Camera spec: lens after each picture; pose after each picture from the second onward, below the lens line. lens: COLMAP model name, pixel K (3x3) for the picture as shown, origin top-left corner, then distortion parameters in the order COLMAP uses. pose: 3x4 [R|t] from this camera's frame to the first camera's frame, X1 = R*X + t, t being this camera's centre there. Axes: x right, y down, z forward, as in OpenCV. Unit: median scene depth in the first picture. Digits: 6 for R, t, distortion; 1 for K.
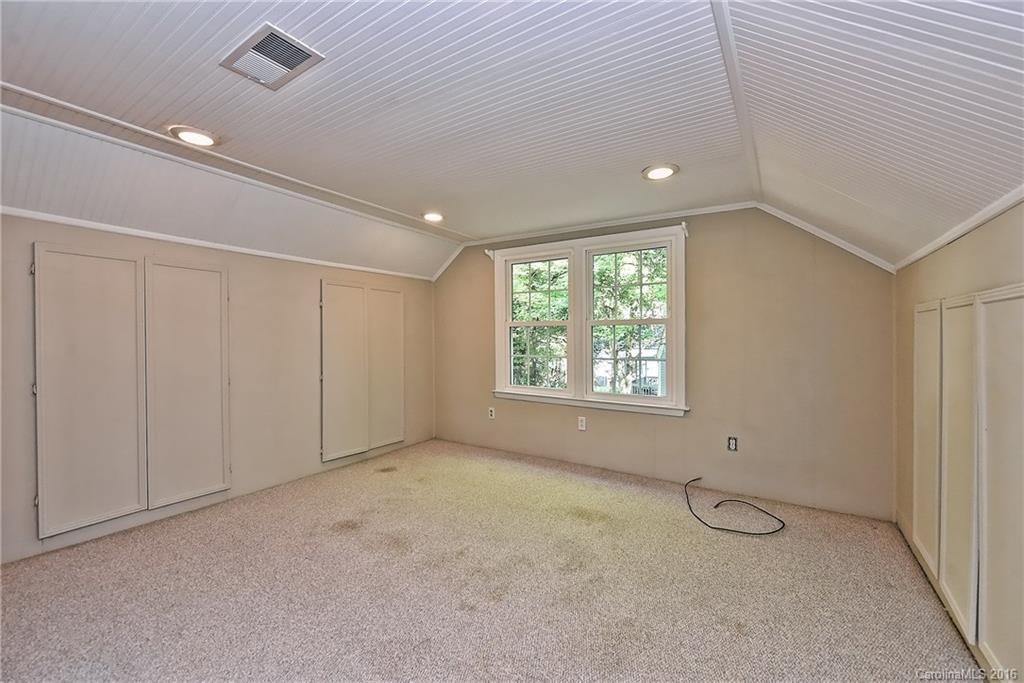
lens RADIAL K [[417.0, 0, 512.0], [0, 417.0, 341.5], [0, 0, 1]] dist [0.001854, -0.004800]
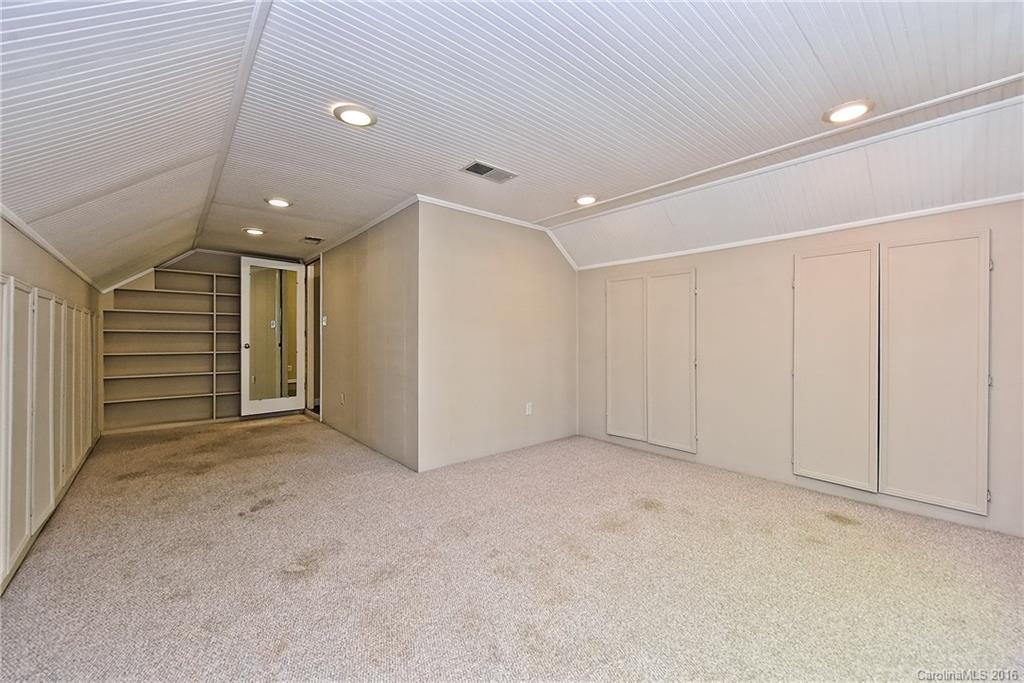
lens RADIAL K [[407.9, 0, 512.0], [0, 407.9, 341.5], [0, 0, 1]] dist [0.031306, 0.000077]
pose [[-0.276342, 0.011168, -0.960994, 0.644111], [-0.005325, 0.999899, 0.013151, 0.025881], [0.961045, 0.008752, -0.276255, 0.909241]]
